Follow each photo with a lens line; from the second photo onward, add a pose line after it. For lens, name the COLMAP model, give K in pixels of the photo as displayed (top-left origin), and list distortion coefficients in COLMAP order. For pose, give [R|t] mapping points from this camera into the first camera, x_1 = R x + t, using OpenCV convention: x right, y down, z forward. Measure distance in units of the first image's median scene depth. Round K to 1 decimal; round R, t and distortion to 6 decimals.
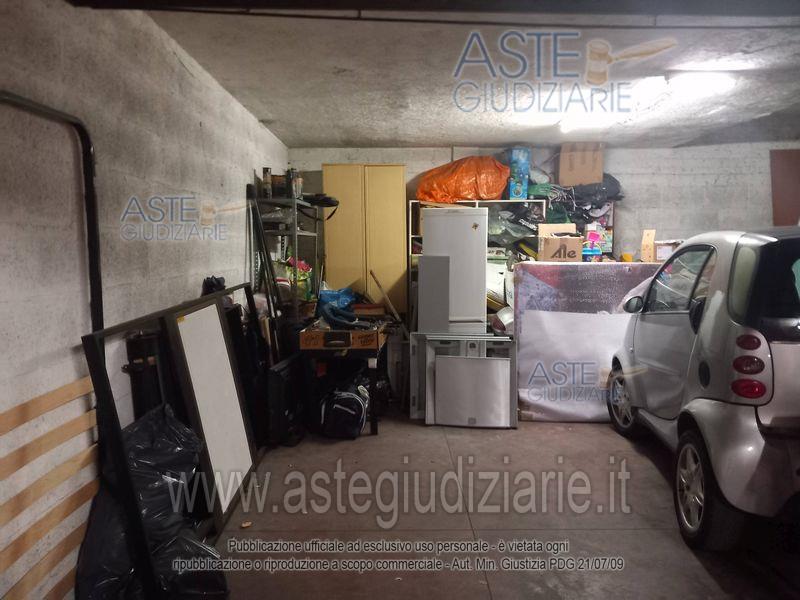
lens RADIAL K [[624.6, 0, 400.0], [0, 624.6, 300.0], [0, 0, 1]] dist [0.105199, -0.160372]
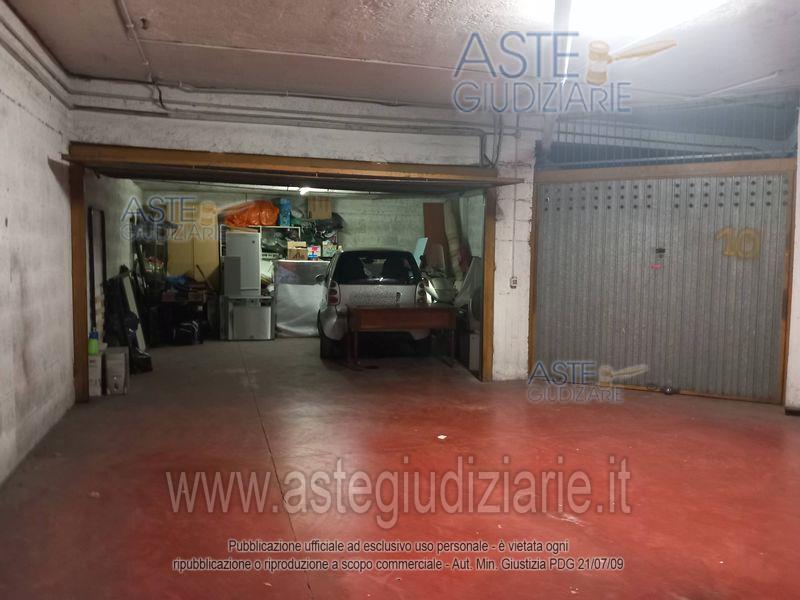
lens RADIAL K [[624.6, 0, 400.0], [0, 624.6, 300.0], [0, 0, 1]] dist [0.105199, -0.160372]
pose [[0.960463, -0.008425, 0.278282, 0.008861], [0.011390, 0.999894, -0.009039, 0.087685], [-0.278176, 0.011851, 0.960457, -1.021468]]
